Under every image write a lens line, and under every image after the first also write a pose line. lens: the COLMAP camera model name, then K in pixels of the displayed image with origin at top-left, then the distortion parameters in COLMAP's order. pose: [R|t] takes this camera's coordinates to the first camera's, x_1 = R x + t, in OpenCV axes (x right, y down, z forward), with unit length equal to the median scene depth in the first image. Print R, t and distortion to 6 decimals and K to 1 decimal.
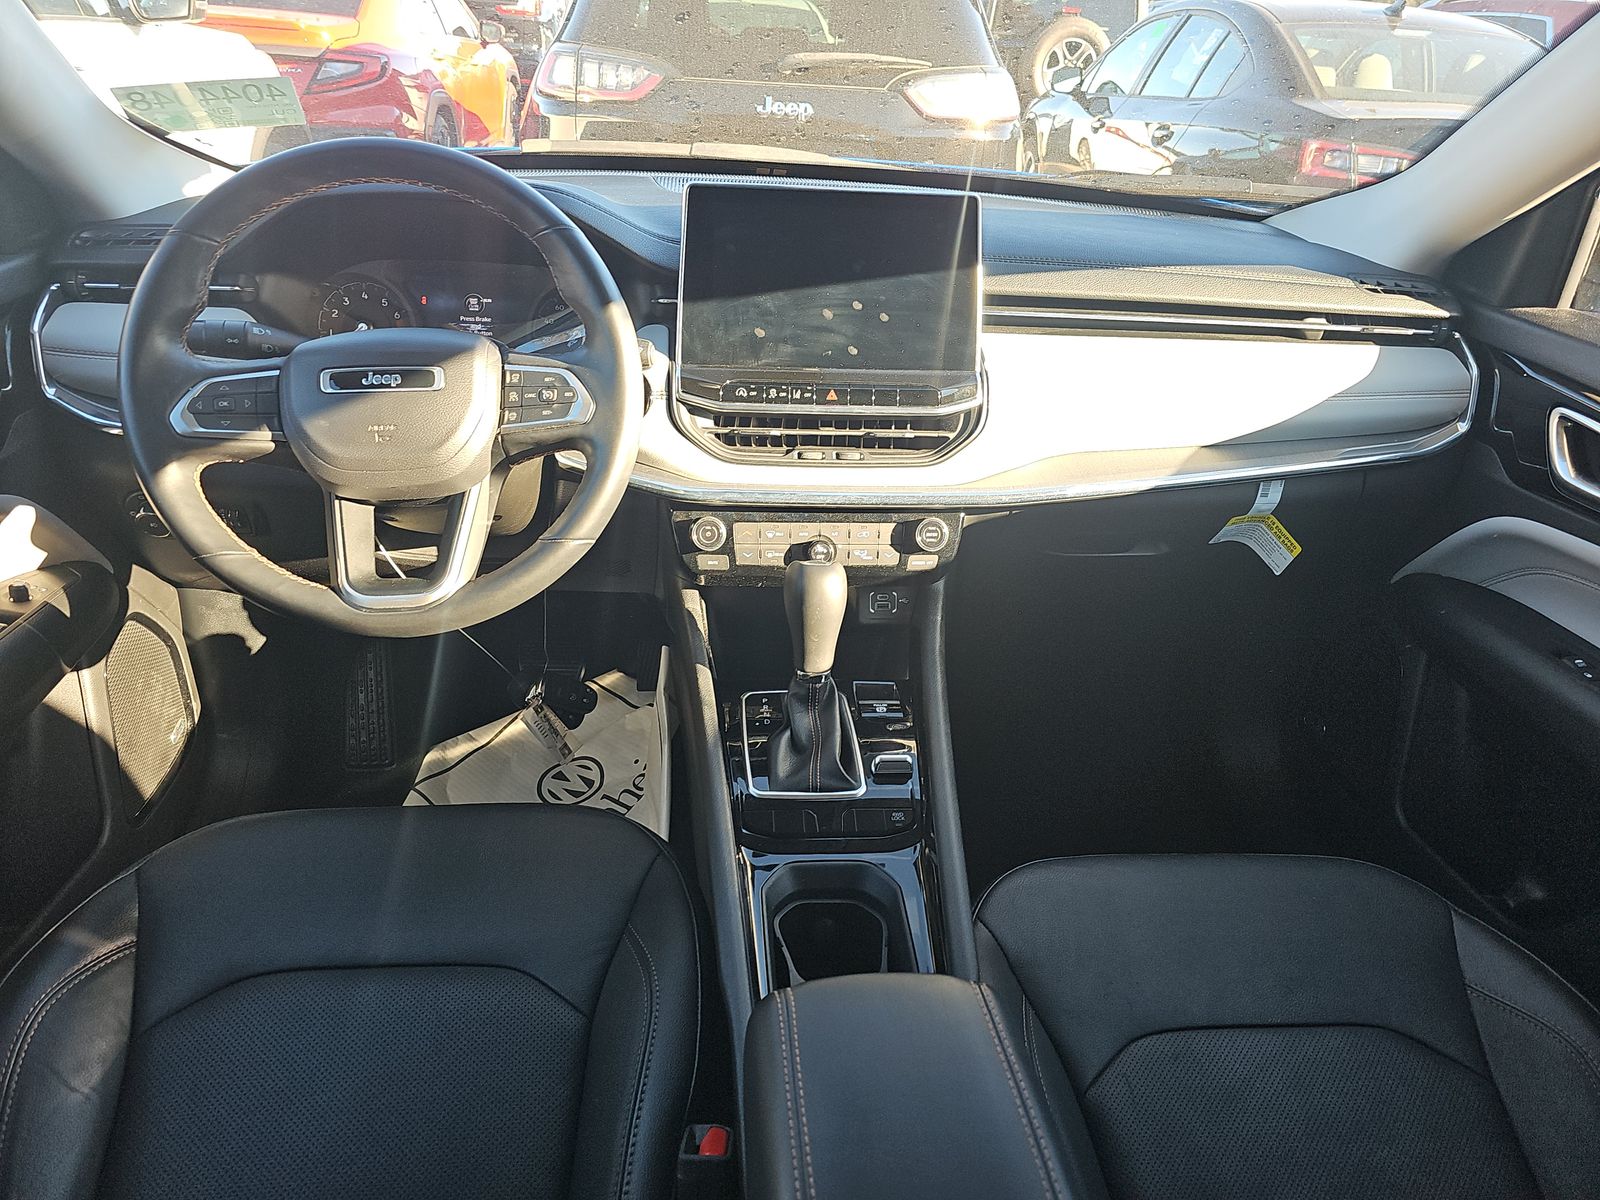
lens RADIAL K [[1045.2, 0, 803.1], [0, 1045.2, 667.9], [0, 0, 1]] dist [0.045836, -0.046879]
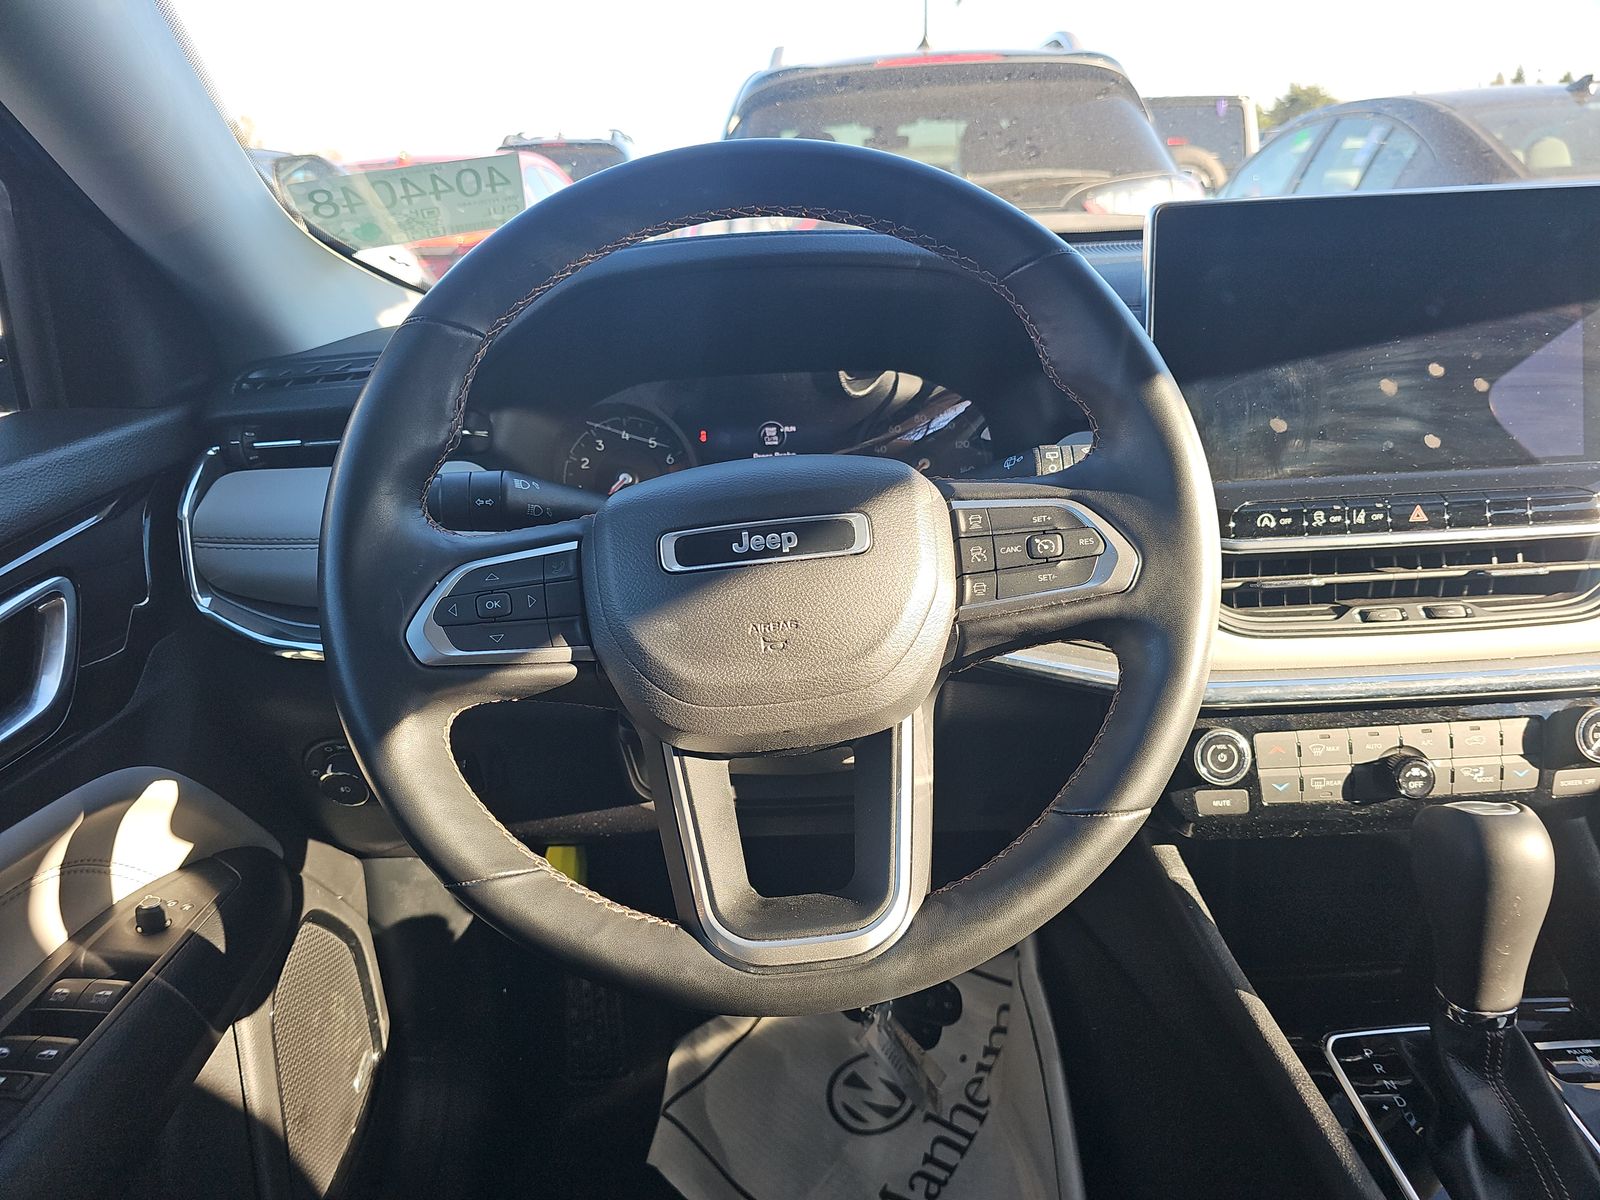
lens RADIAL K [[1090.2, 0, 799.3], [0, 1090.2, 690.7], [0, 0, 1]] dist [0.061666, -0.098400]
pose [[0.992069, -0.060145, -0.110374, -0.258925], [0.045887, 0.990783, -0.127451, -0.097526], [0.117023, 0.121376, 0.985684, 0.355760]]
